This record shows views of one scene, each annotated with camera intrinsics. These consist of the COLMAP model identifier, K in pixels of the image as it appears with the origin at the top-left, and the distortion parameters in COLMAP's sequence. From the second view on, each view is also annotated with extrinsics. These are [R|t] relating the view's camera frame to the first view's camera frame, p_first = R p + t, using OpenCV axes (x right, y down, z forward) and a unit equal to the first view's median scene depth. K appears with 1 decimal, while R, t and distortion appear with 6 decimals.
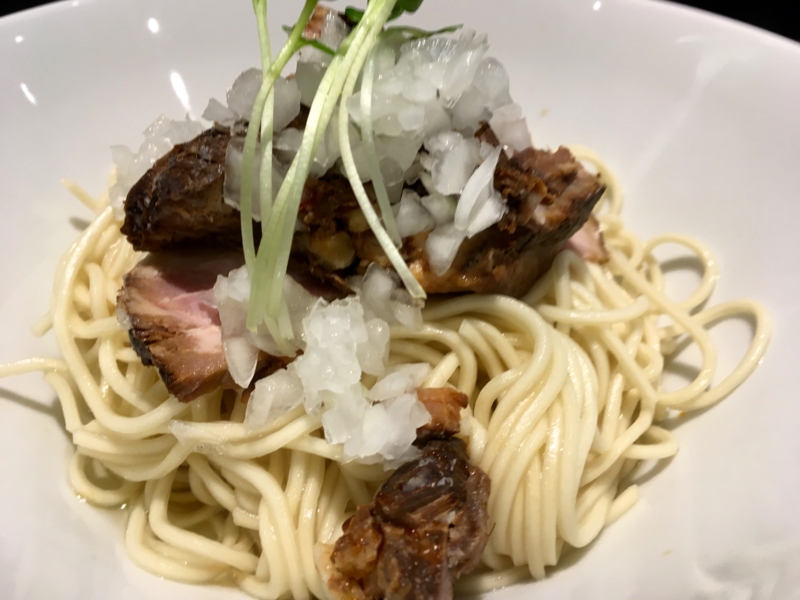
lens RADIAL K [[734.0, 0, 400.0], [0, 734.0, 300.0], [0, 0, 1]] dist [0.051016, -0.132749]
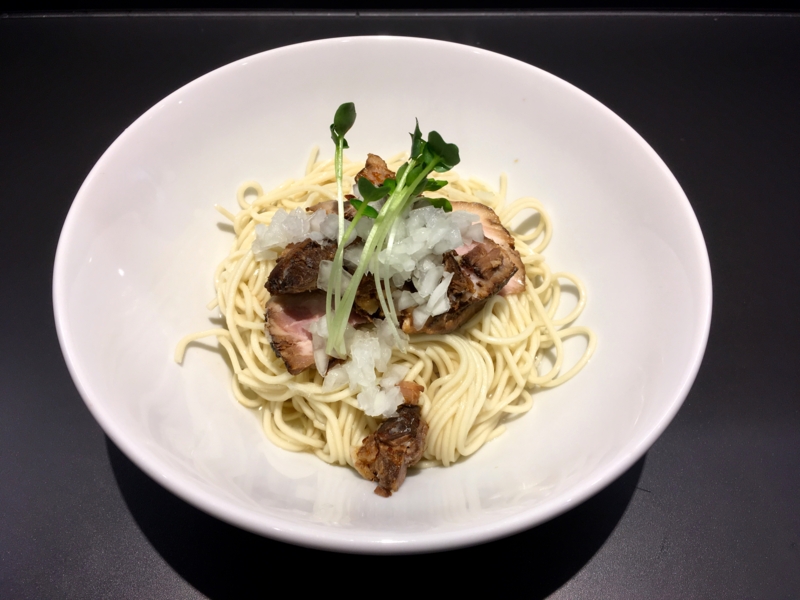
lens RADIAL K [[734.0, 0, 400.0], [0, 734.0, 300.0], [0, 0, 1]] dist [0.051016, -0.132749]
pose [[0.994754, 0.097599, -0.030641, 0.060670], [-0.084909, 0.954821, 0.284793, -0.708505], [0.057052, -0.280698, 0.958099, -0.984202]]
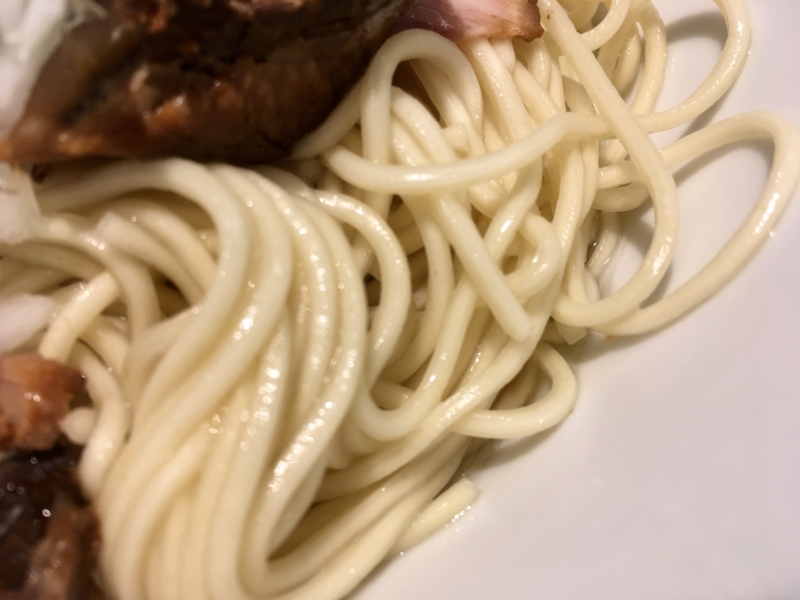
lens RADIAL K [[734.0, 0, 400.0], [0, 734.0, 300.0], [0, 0, 1]] dist [0.051016, -0.132749]
pose [[0.977480, 0.022705, -0.209801, 0.421146], [0.052550, 0.936686, 0.346205, -0.088703], [0.204379, -0.349434, 0.914399, 0.567295]]
